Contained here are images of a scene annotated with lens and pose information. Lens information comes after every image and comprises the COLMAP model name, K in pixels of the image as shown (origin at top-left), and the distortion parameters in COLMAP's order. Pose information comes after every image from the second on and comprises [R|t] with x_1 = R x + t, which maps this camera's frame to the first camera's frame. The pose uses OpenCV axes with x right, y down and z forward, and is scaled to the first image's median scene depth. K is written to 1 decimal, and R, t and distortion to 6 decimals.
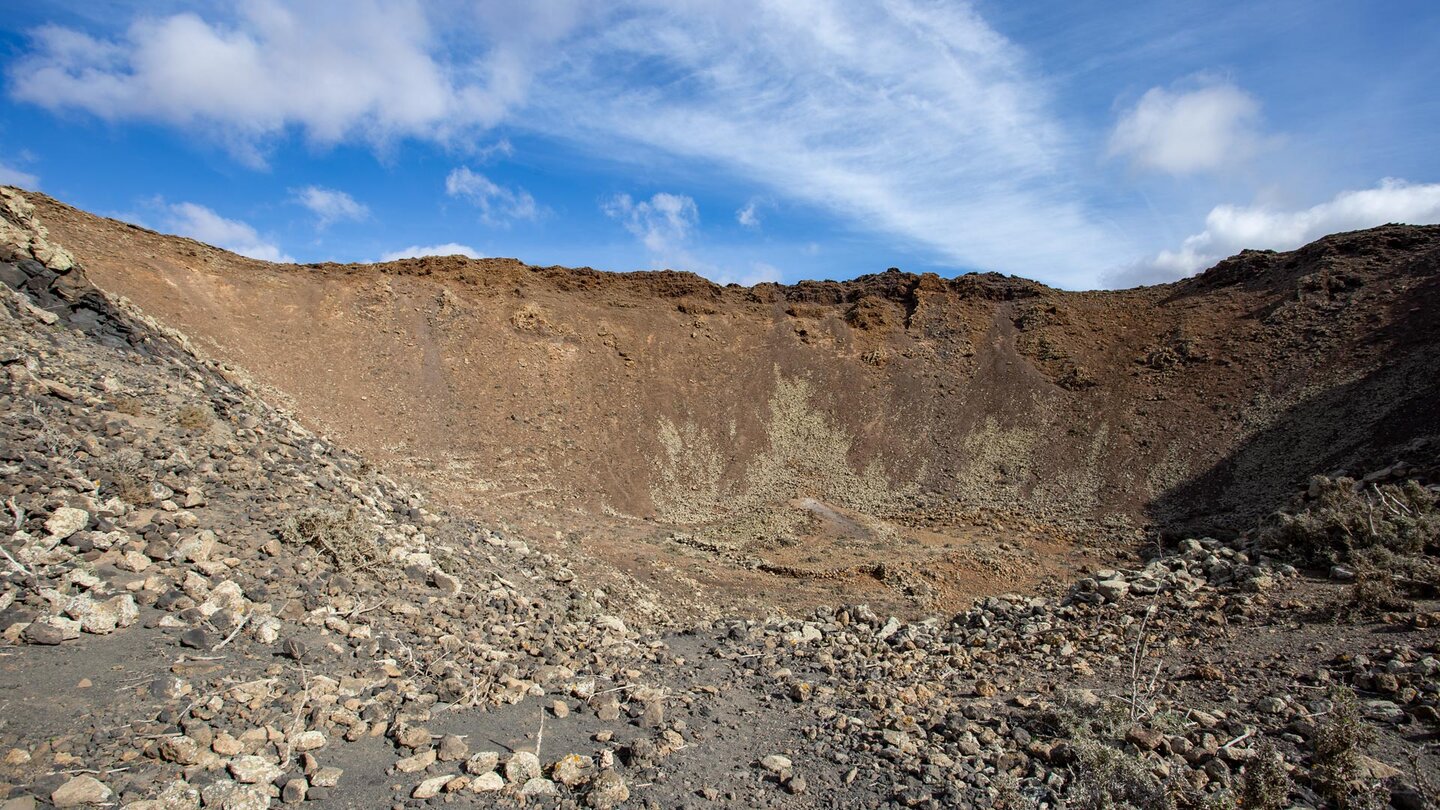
lens RADIAL K [[945.1, 0, 716.1], [0, 945.1, 403.3], [0, 0, 1]] dist [-0.044716, 0.029201]
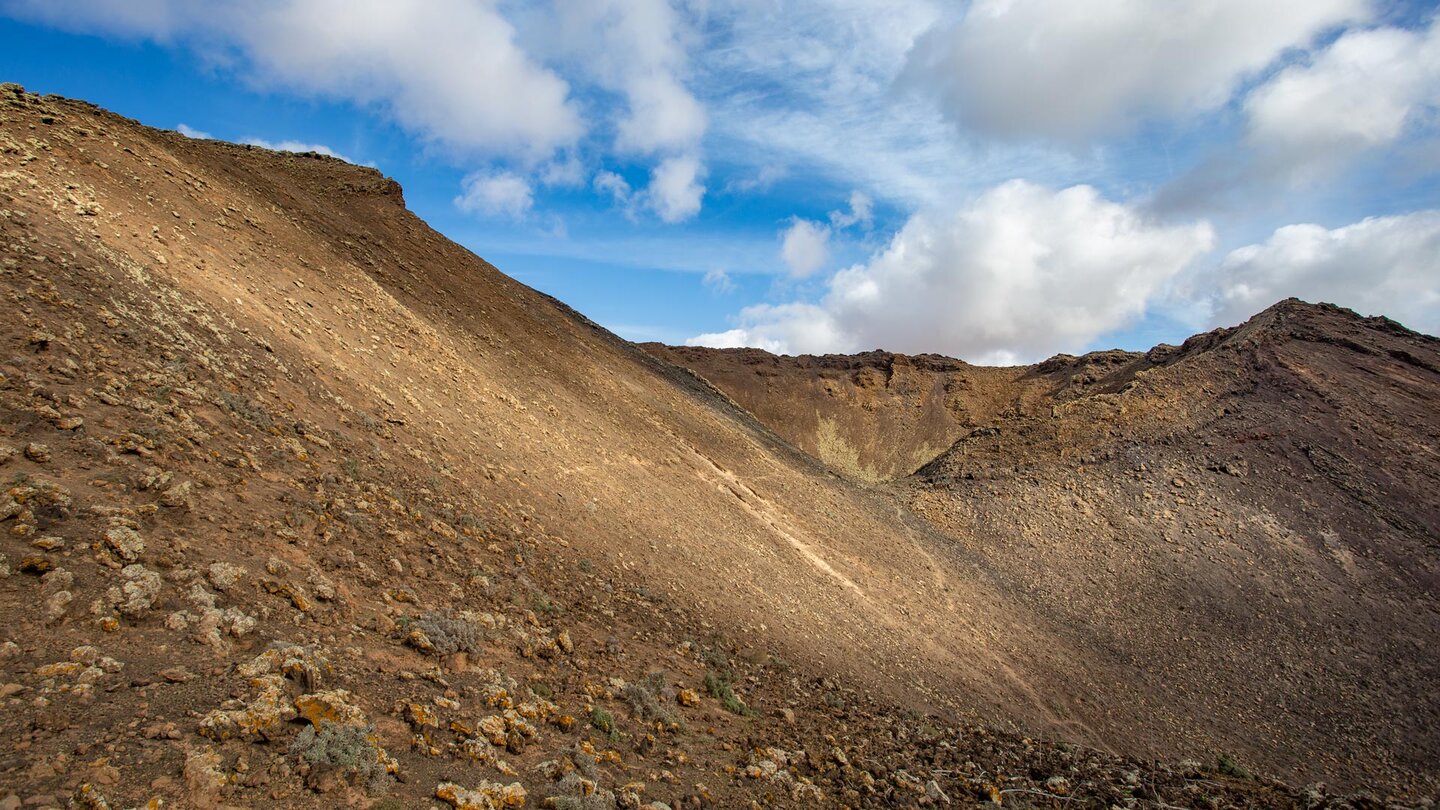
lens RADIAL K [[945.1, 0, 724.9], [0, 945.1, 398.6], [0, 0, 1]] dist [-0.044716, 0.029201]
pose [[0.999717, -0.000422, 0.023772, -0.160963], [0.000150, 0.999934, 0.011445, -0.084021], [-0.023776, -0.011439, 0.999652, -0.853698]]
